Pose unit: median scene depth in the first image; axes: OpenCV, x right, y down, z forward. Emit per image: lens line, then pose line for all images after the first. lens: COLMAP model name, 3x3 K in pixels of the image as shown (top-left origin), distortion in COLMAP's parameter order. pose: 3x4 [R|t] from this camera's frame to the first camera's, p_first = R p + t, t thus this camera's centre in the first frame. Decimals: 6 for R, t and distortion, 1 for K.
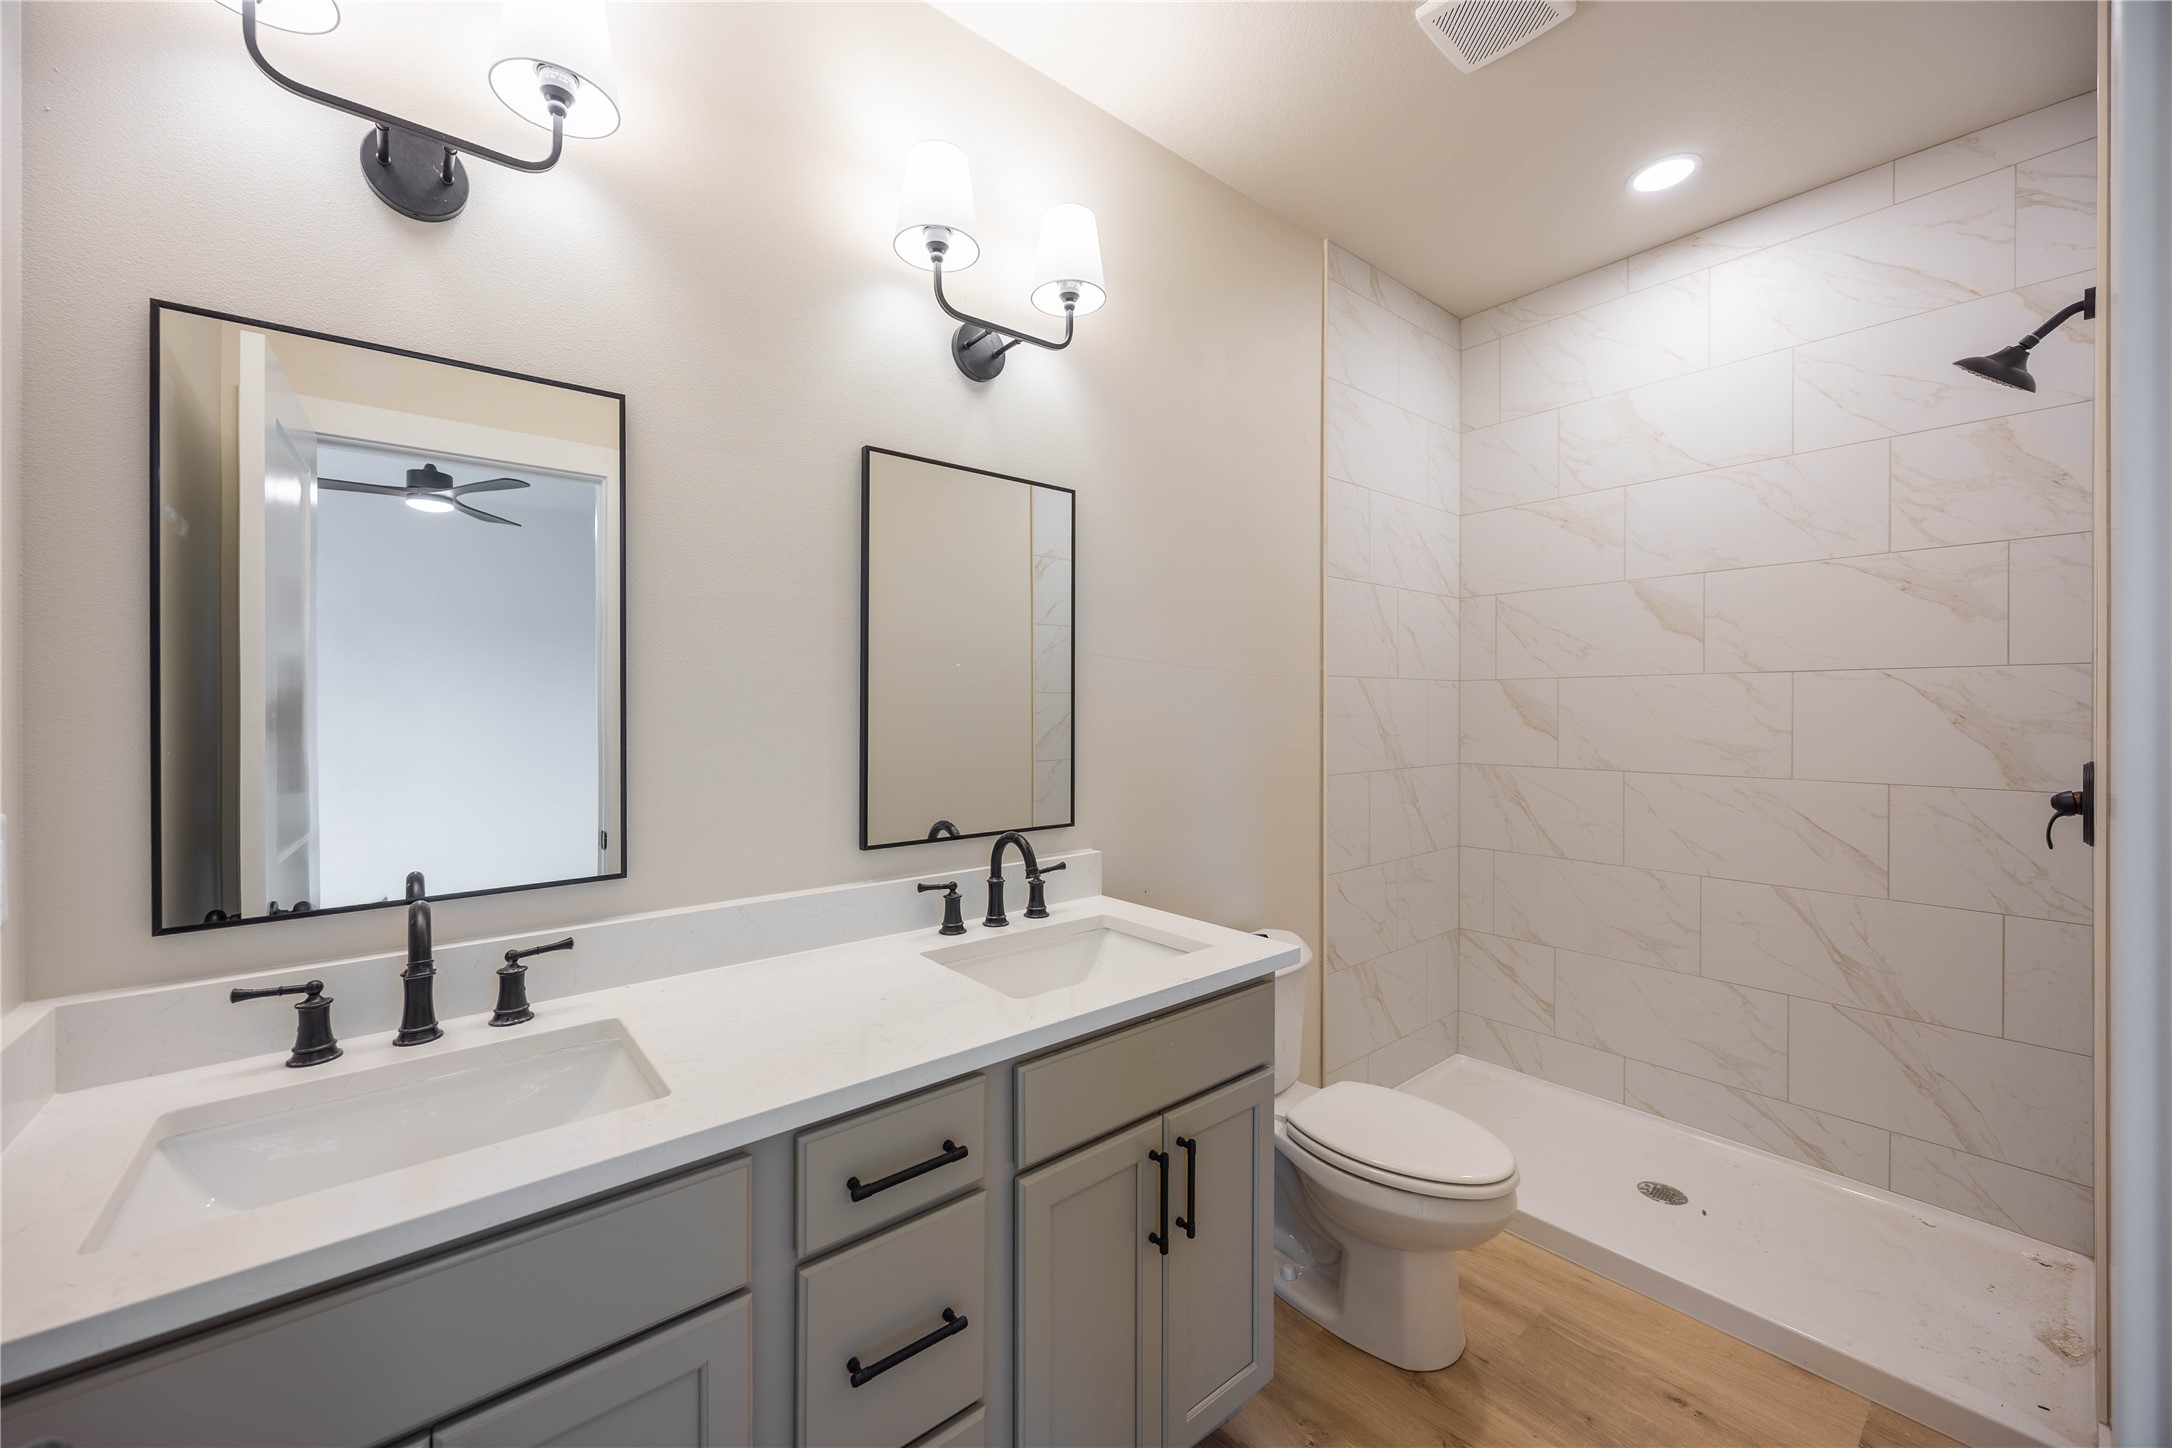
lens RADIAL K [[851.6, 0, 1086.0], [0, 851.6, 724.0], [0, 0, 1]] dist [-0.000300, 0.000107]
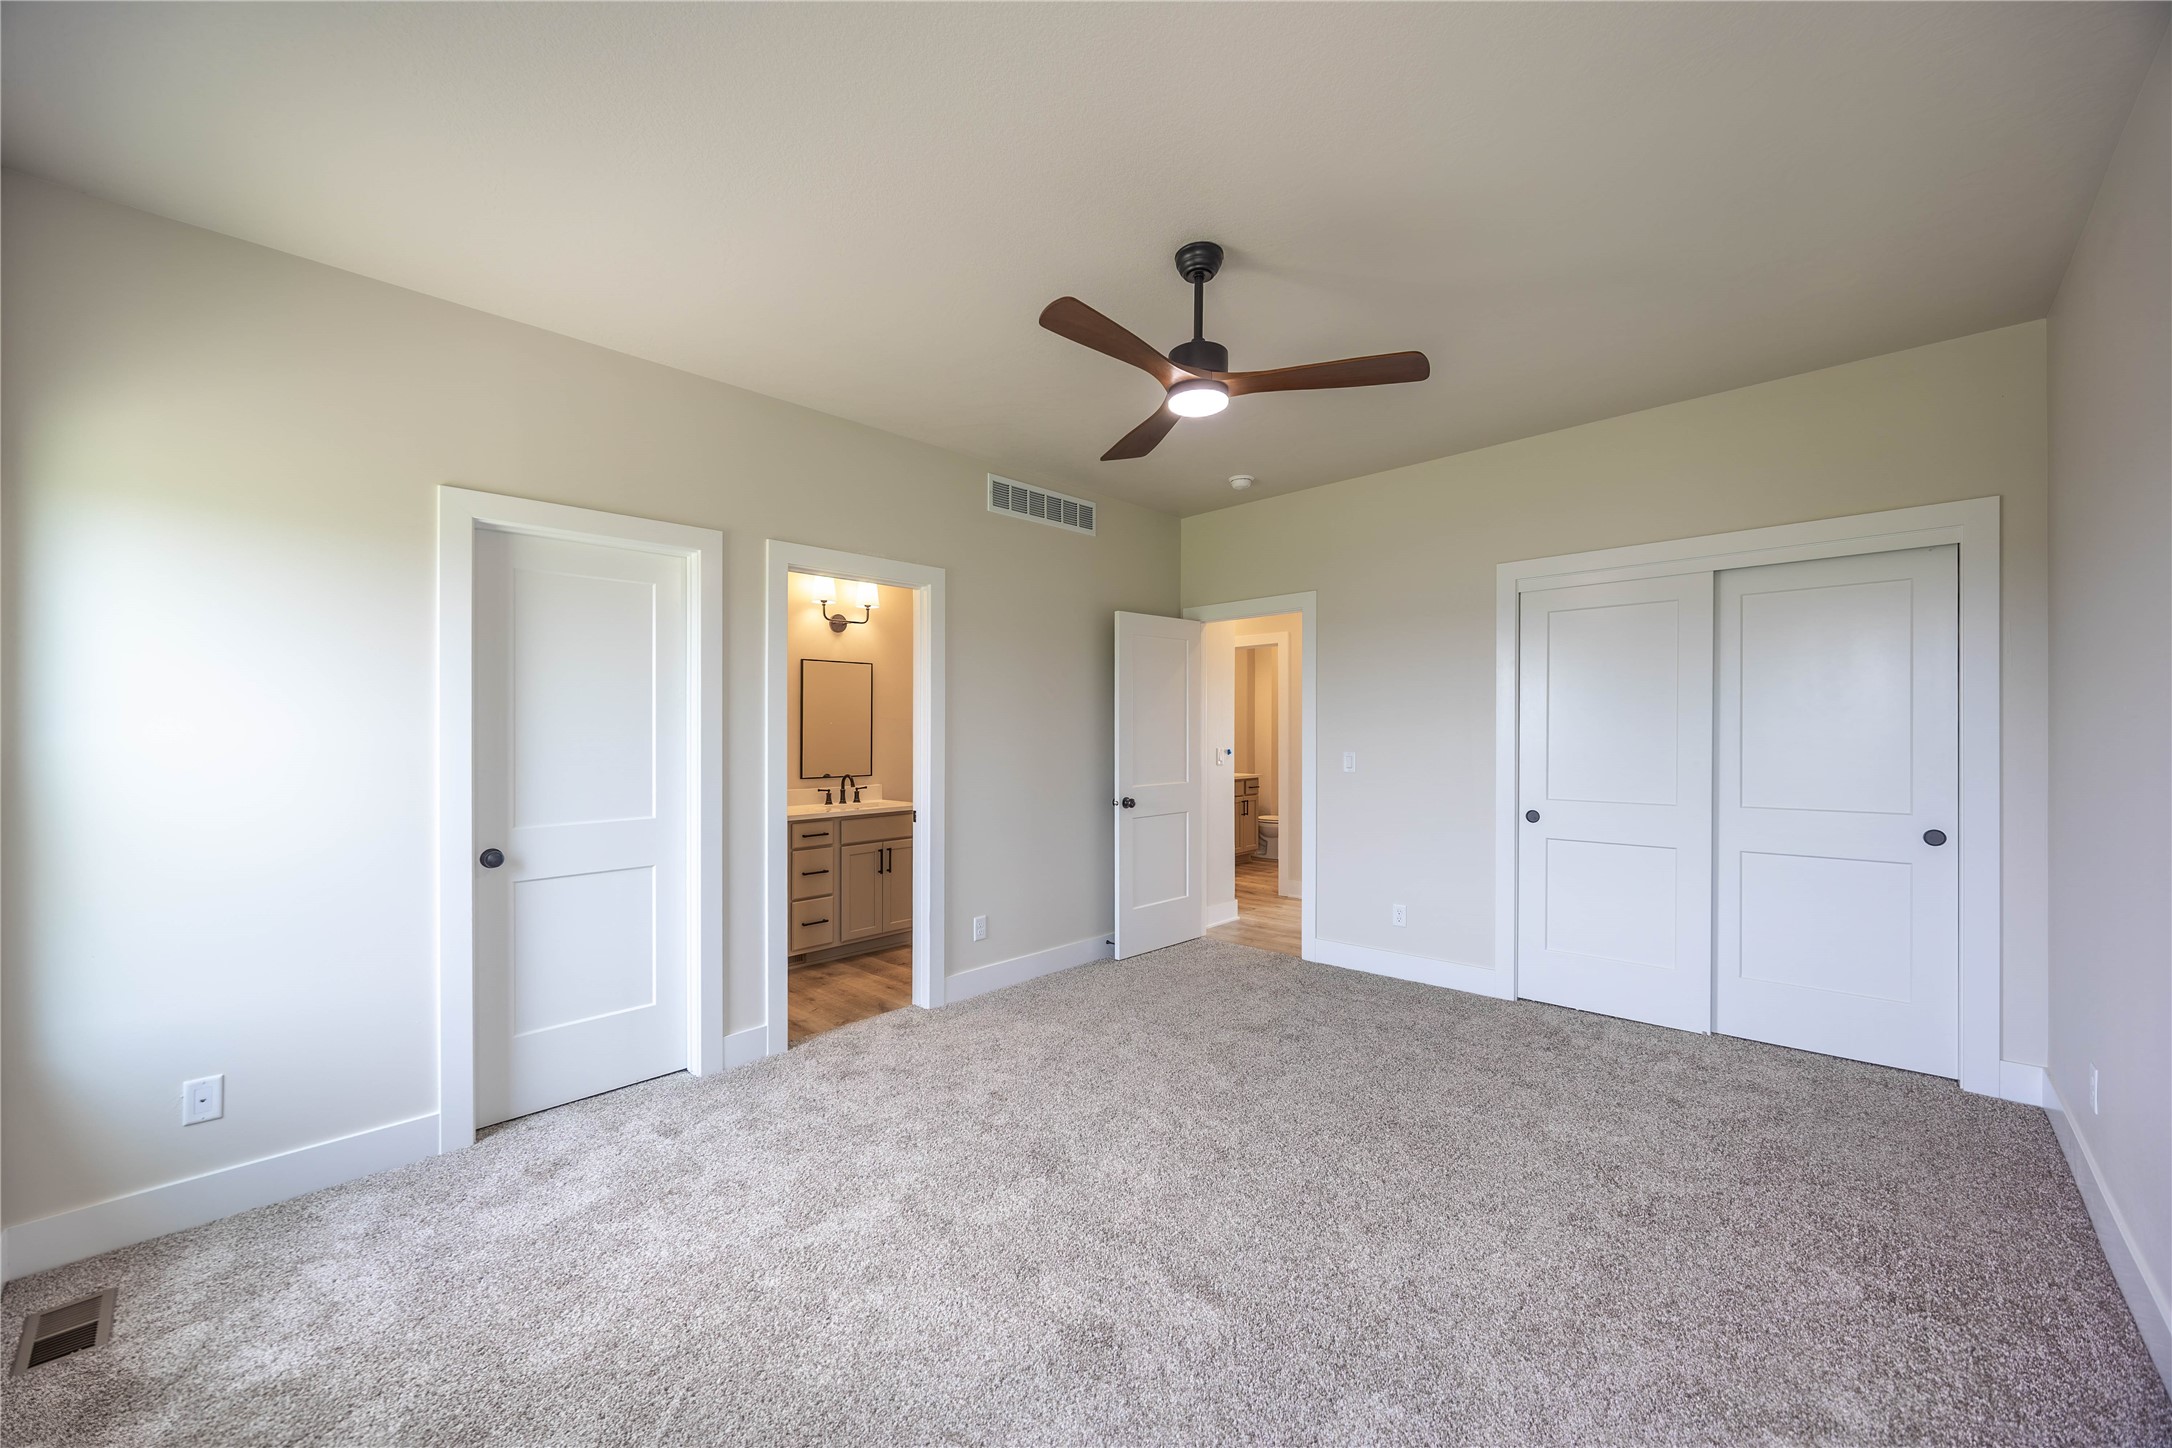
lens RADIAL K [[851.6, 0, 1086.0], [0, 851.6, 724.0], [0, 0, 1]] dist [-0.000300, 0.000107]
pose [[0.994285, -0.003115, 0.106717, 0.587886], [0.004840, 0.999862, -0.015910, -0.014790], [-0.106653, 0.016336, 0.994162, -2.915733]]
